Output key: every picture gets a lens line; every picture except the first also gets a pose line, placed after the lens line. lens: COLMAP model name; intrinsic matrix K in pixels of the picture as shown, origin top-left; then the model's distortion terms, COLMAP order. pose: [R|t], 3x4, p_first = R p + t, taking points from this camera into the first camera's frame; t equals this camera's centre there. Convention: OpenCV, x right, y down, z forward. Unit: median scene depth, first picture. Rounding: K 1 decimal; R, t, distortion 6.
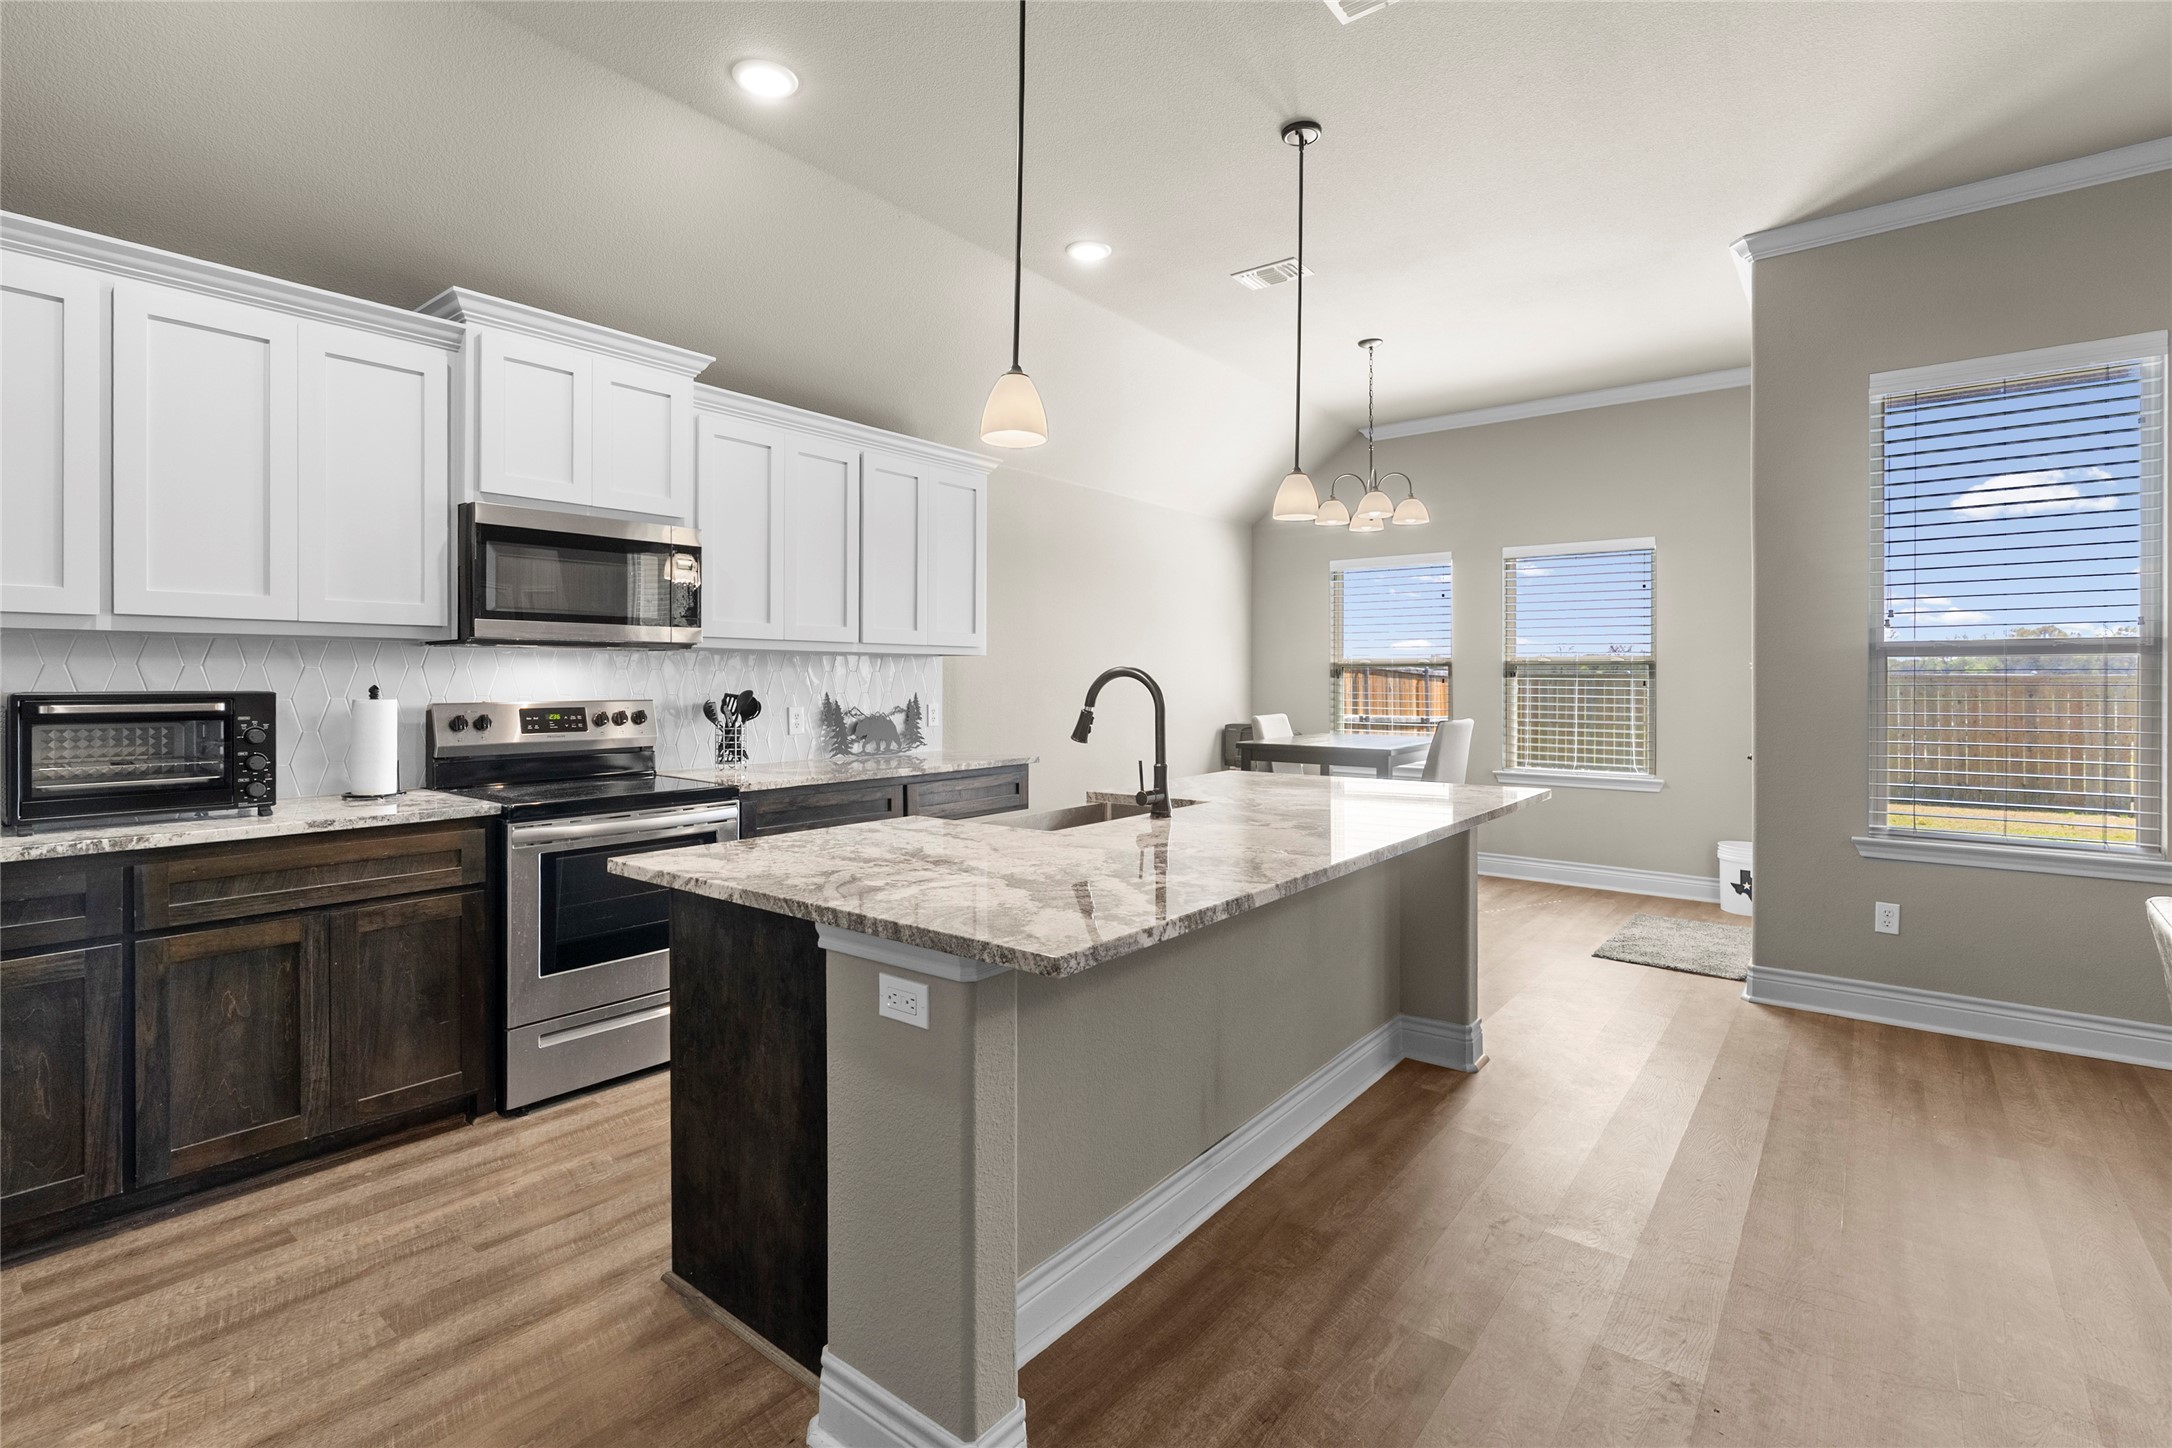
lens RADIAL K [[1005.8, 0, 1088.0], [0, 1005.8, 670.5], [0, 0, 1]] dist [-0.002894, -0.000189]
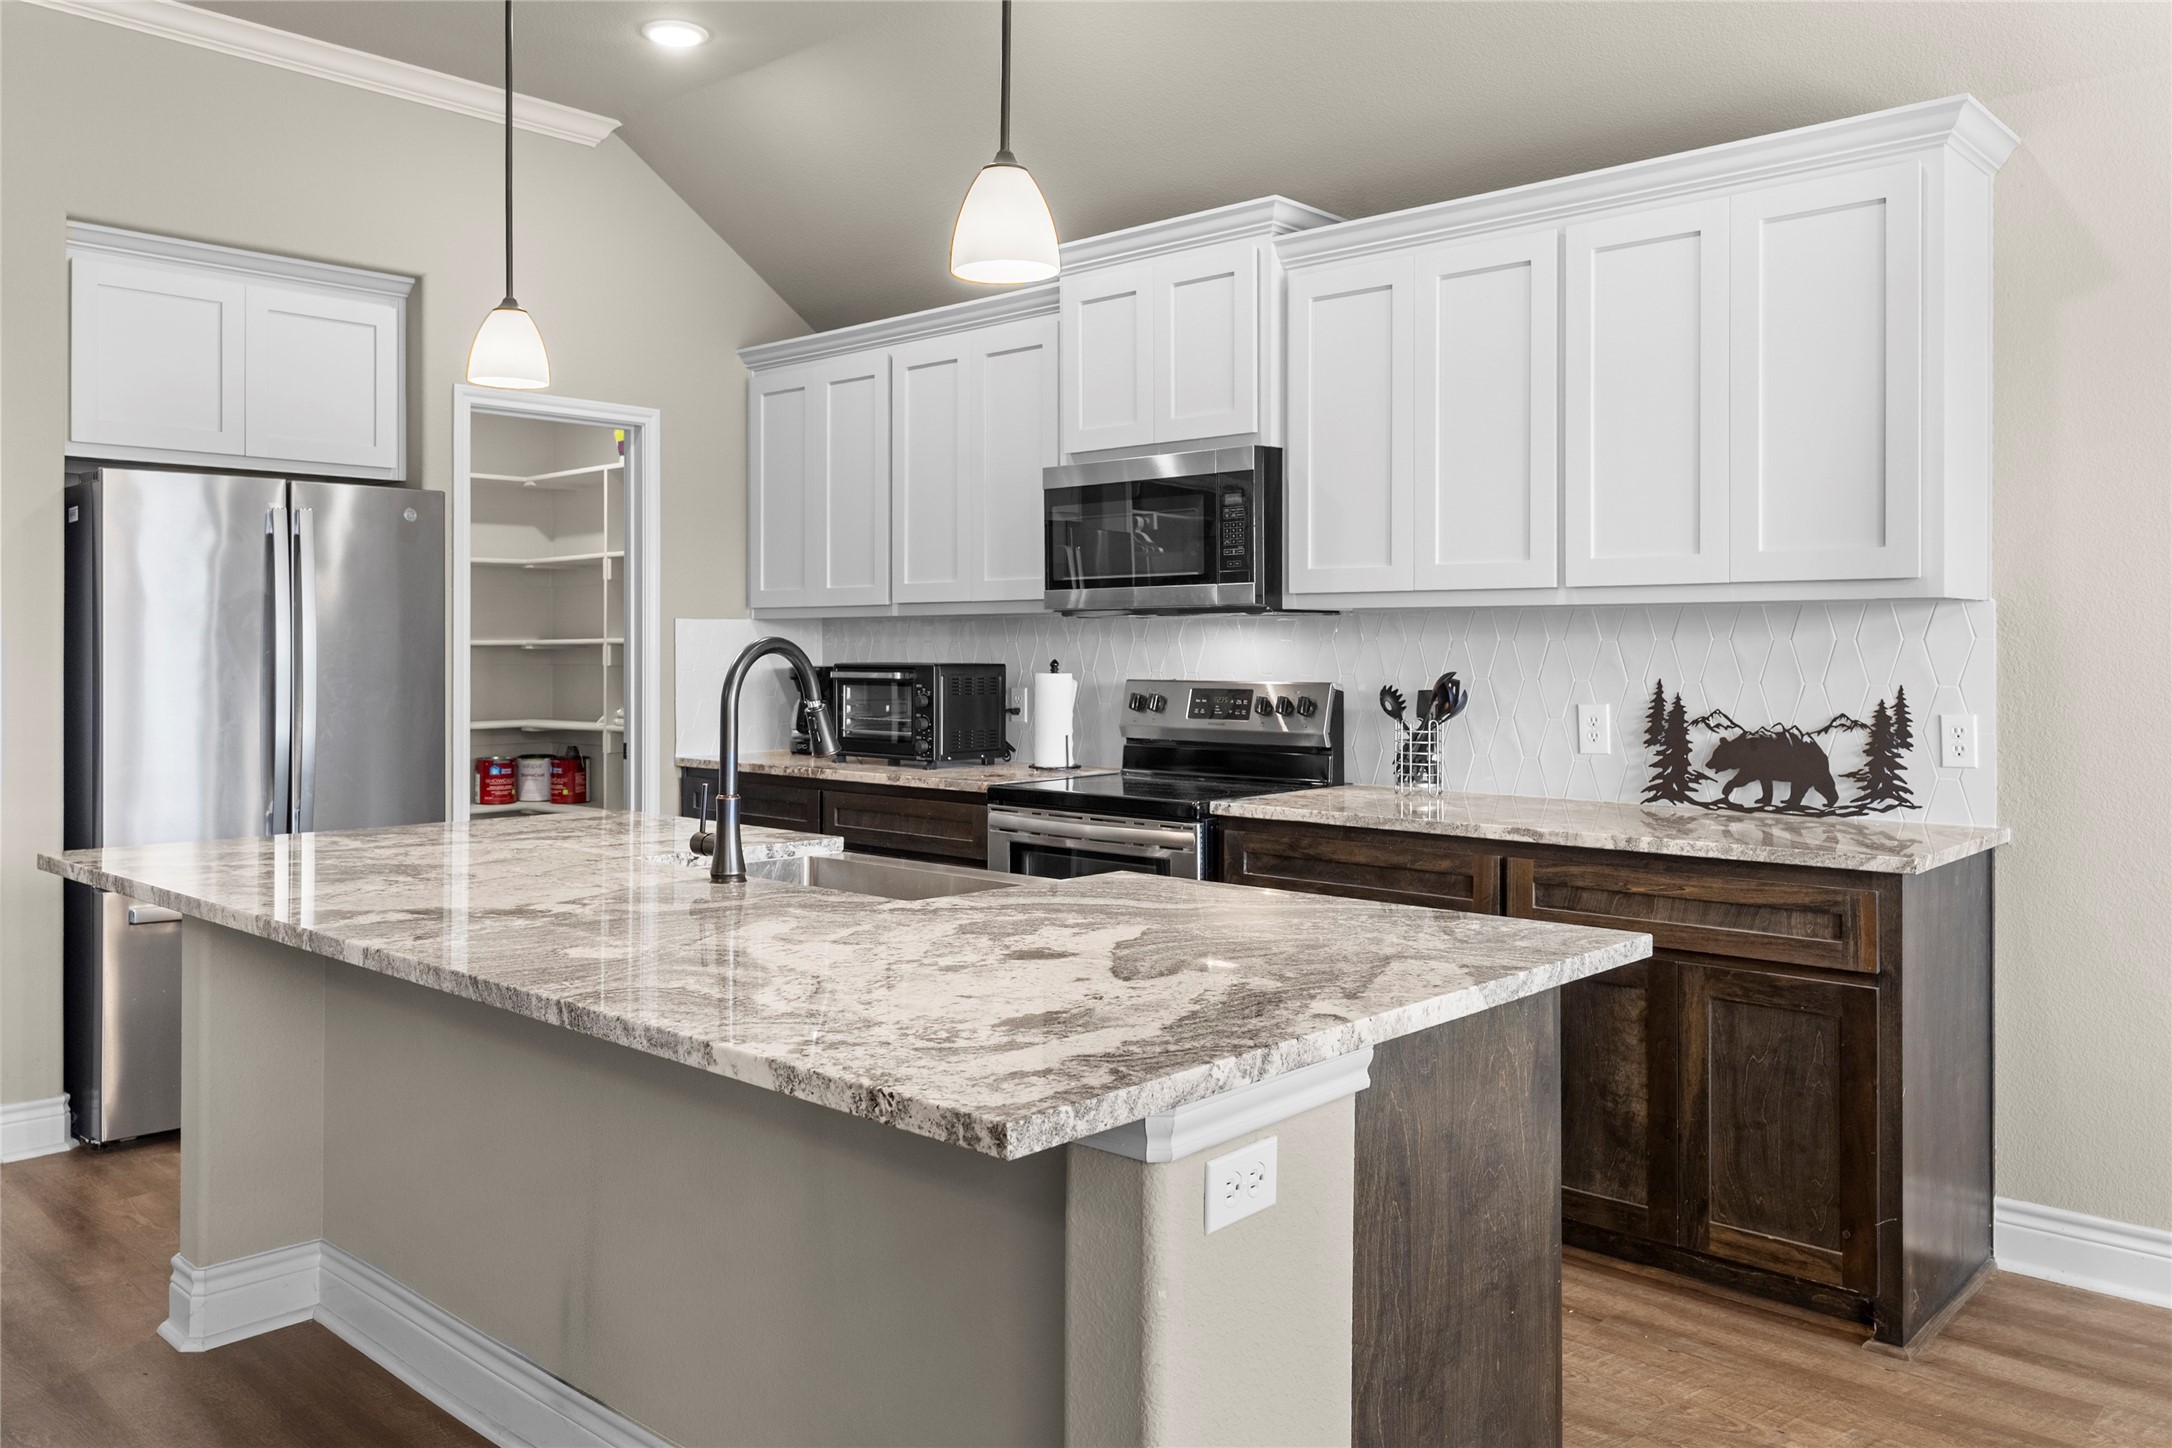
lens RADIAL K [[1625.4, 0, 1089.3], [0, 1625.4, 650.8], [0, 0, 1]] dist [0.001650, -0.001170]
pose [[-0.076007, 0.001680, -0.997106, 0.841183], [0.007900, 0.999968, 0.001083, 0.004180], [0.997076, -0.007795, -0.076018, 1.052703]]
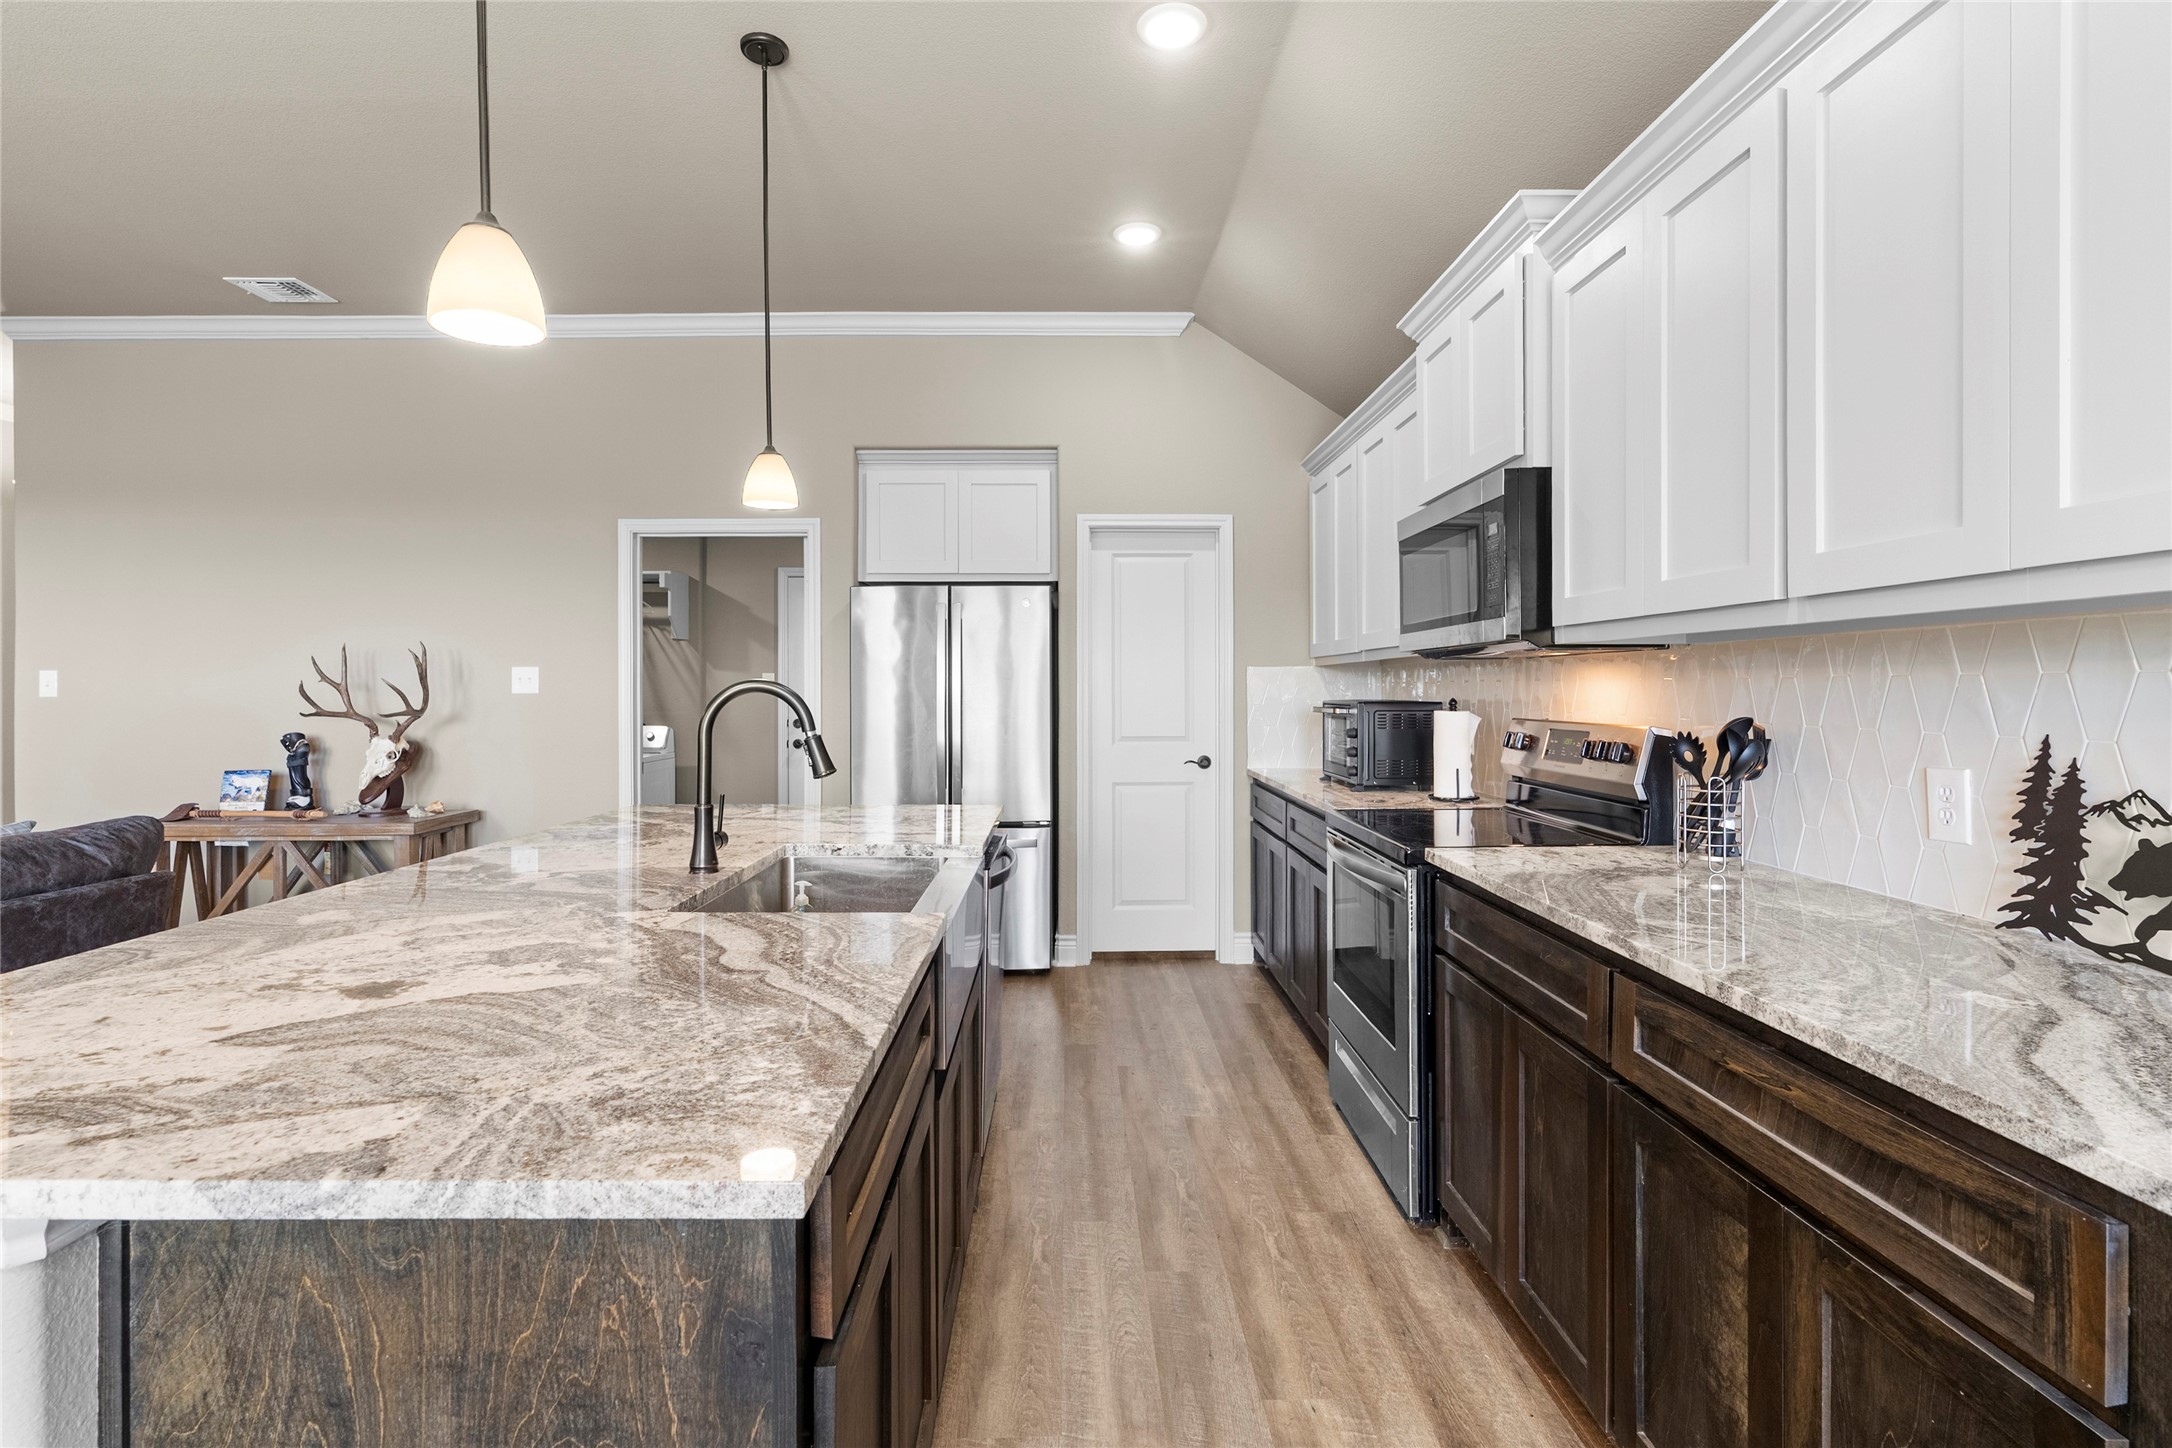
lens RADIAL K [[1003.5, 0, 1080.8], [0, 1003.5, 693.0], [0, 0, 1]] dist [-0.004011, 0.000545]
pose [[-0.778170, 0.003503, -0.628044, 0.267839], [0.006625, 0.999975, -0.002631, 0.008259], [0.628018, -0.006208, -0.778174, 1.450913]]
